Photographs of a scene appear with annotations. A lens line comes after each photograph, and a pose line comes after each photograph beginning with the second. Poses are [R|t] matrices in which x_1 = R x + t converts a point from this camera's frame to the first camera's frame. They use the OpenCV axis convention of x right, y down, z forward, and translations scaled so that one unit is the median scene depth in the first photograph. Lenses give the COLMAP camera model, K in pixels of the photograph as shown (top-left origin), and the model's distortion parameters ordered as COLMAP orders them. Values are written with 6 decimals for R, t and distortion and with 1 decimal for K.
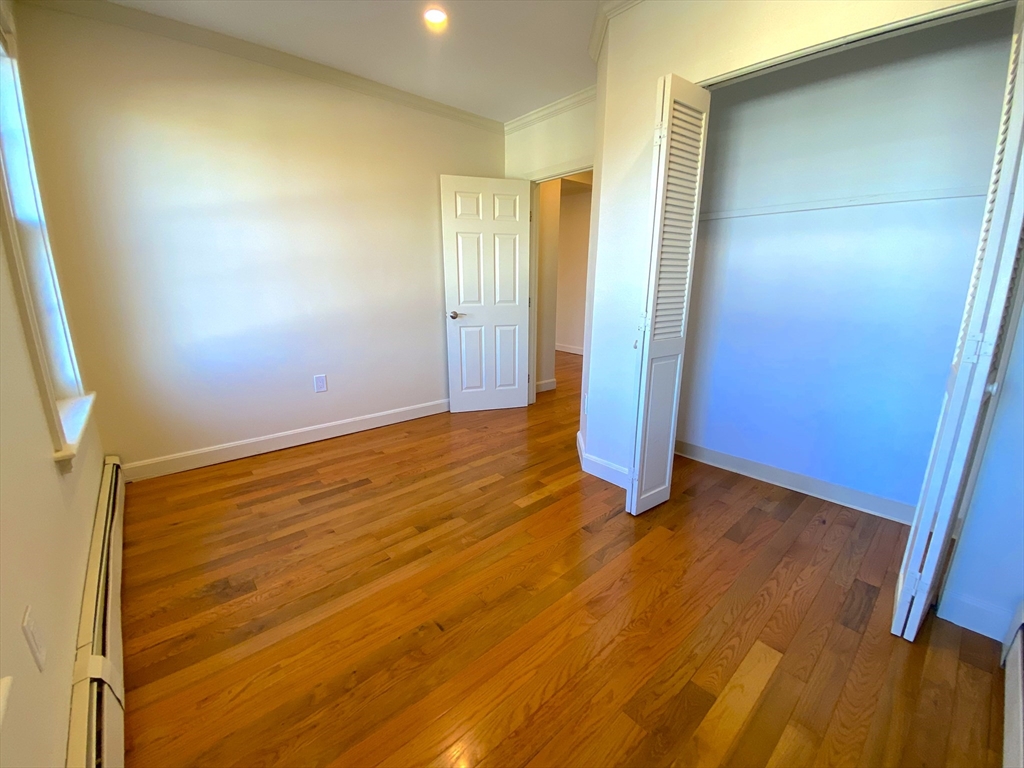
lens RADIAL K [[414.4, 0, 514.9], [0, 414.4, 383.8], [0, 0, 1]] dist [0.029808, -0.024137]
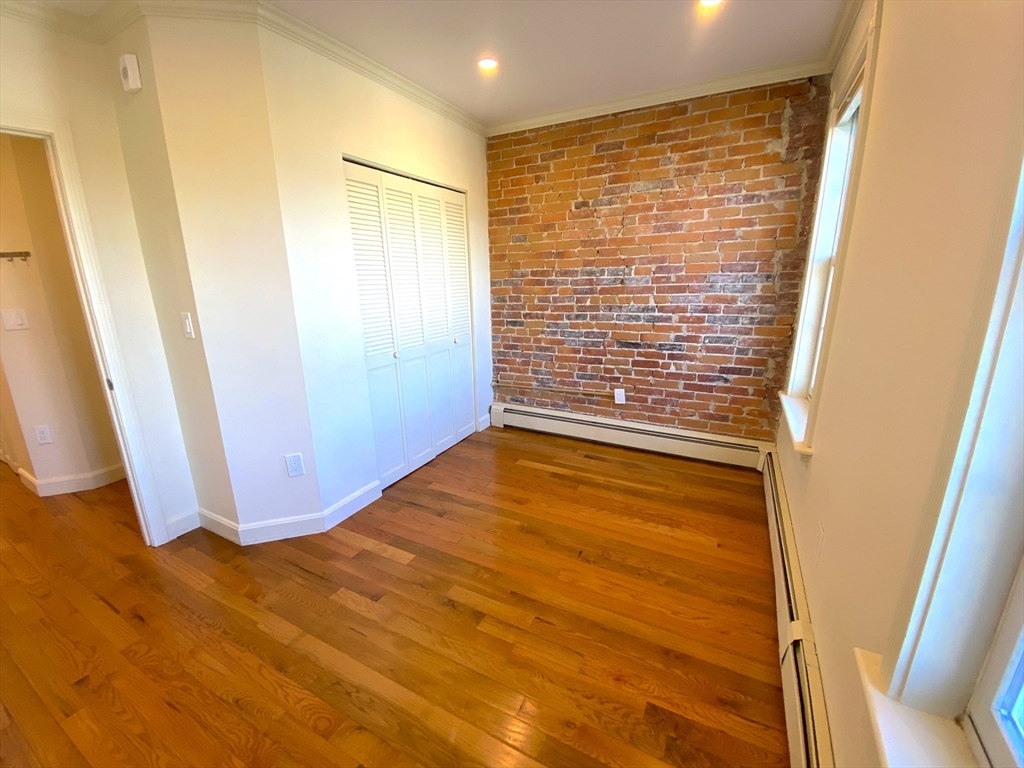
lens RADIAL K [[414.4, 0, 514.9], [0, 414.4, 383.8], [0, 0, 1]] dist [0.029808, -0.024137]
pose [[-0.354362, -0.227866, 0.906920, -1.028971], [0.247244, 0.912510, 0.325876, -0.386742], [-0.901830, 0.339709, -0.267020, 1.126940]]
